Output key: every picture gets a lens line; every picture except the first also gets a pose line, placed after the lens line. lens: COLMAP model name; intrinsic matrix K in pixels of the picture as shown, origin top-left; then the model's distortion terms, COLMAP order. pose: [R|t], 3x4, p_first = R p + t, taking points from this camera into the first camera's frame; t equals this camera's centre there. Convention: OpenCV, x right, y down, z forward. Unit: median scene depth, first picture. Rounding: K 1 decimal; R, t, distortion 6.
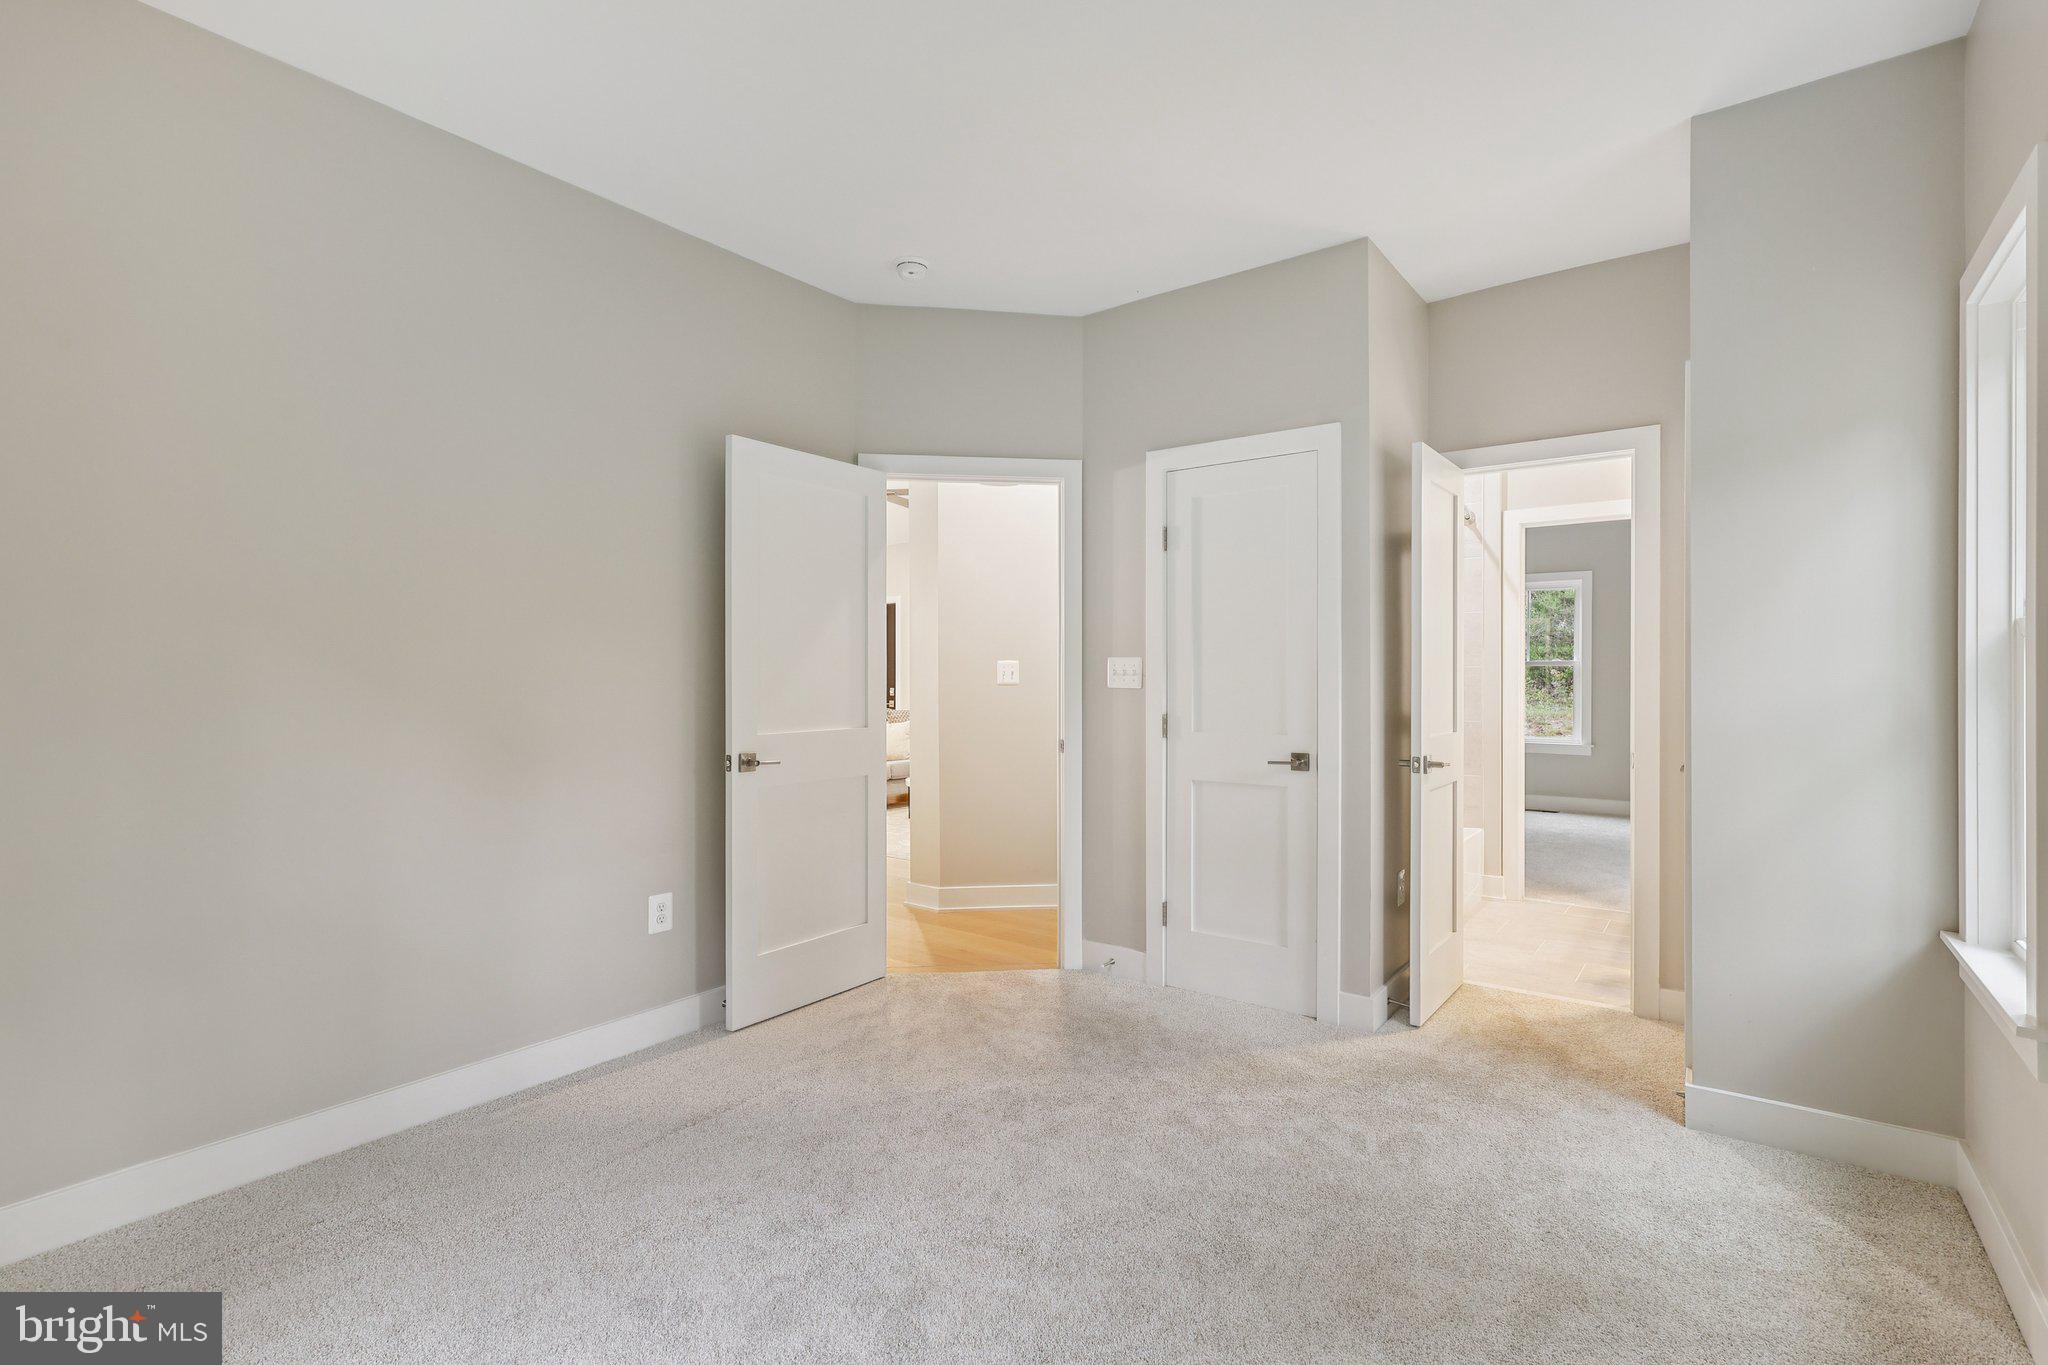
lens RADIAL K [[959.2, 0, 1002.3], [0, 959.2, 677.7], [0, 0, 1]] dist [0.003349, 0.000923]
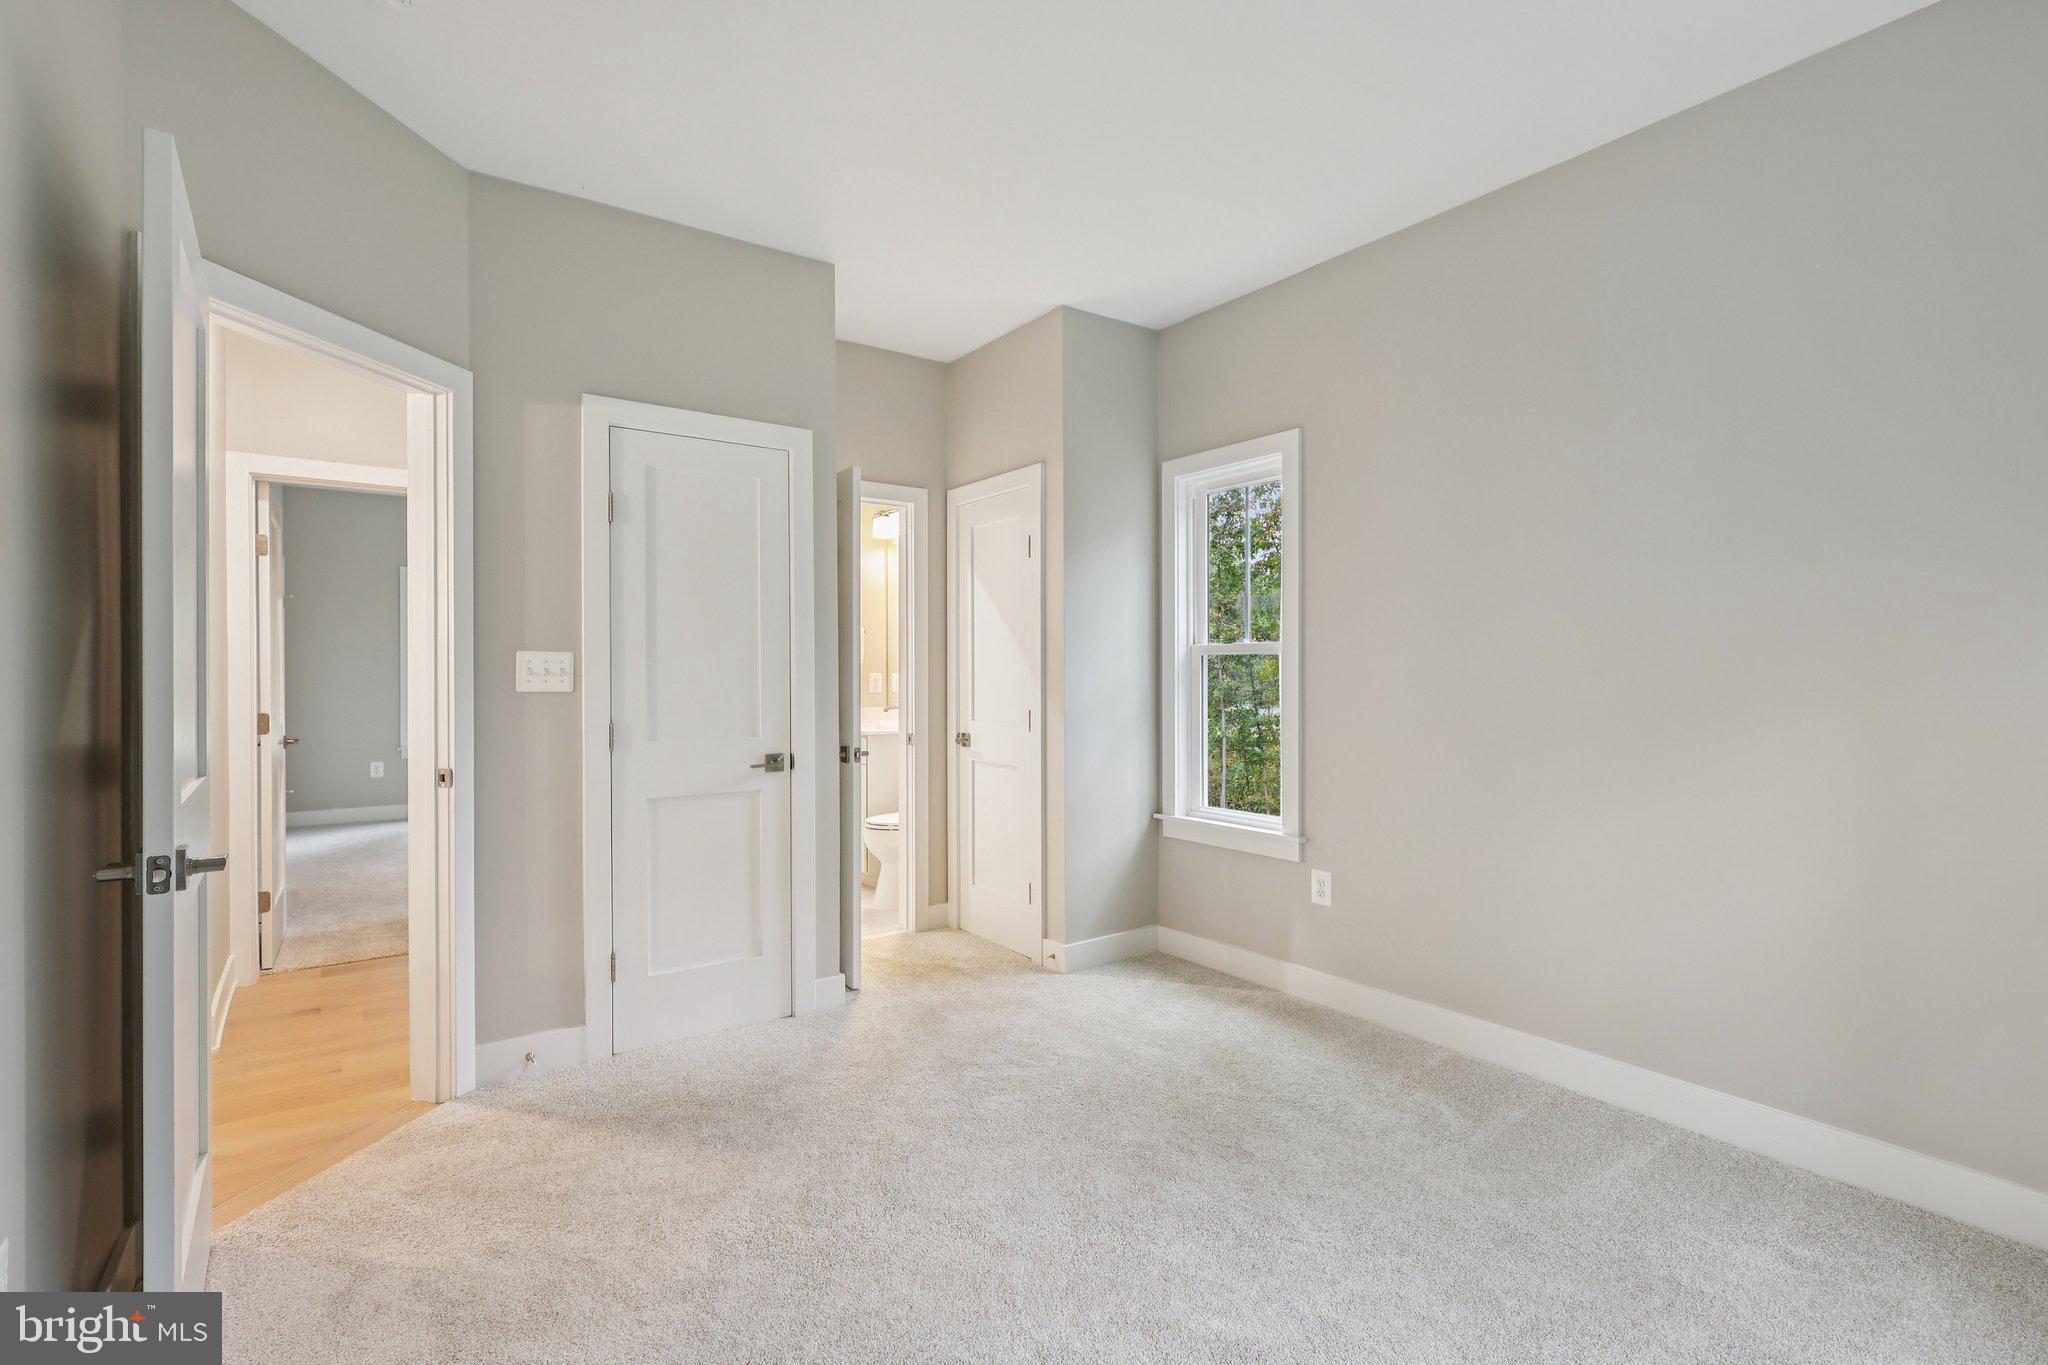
lens RADIAL K [[959.2, 0, 1038.9], [0, 959.2, 680.3], [0, 0, 1]] dist [0.003349, 0.000923]
pose [[0.286413, -0.003946, 0.958098, -0.537205], [0.005196, 0.999983, 0.002565, 0.001959], [-0.958092, 0.004243, 0.286428, 0.441973]]
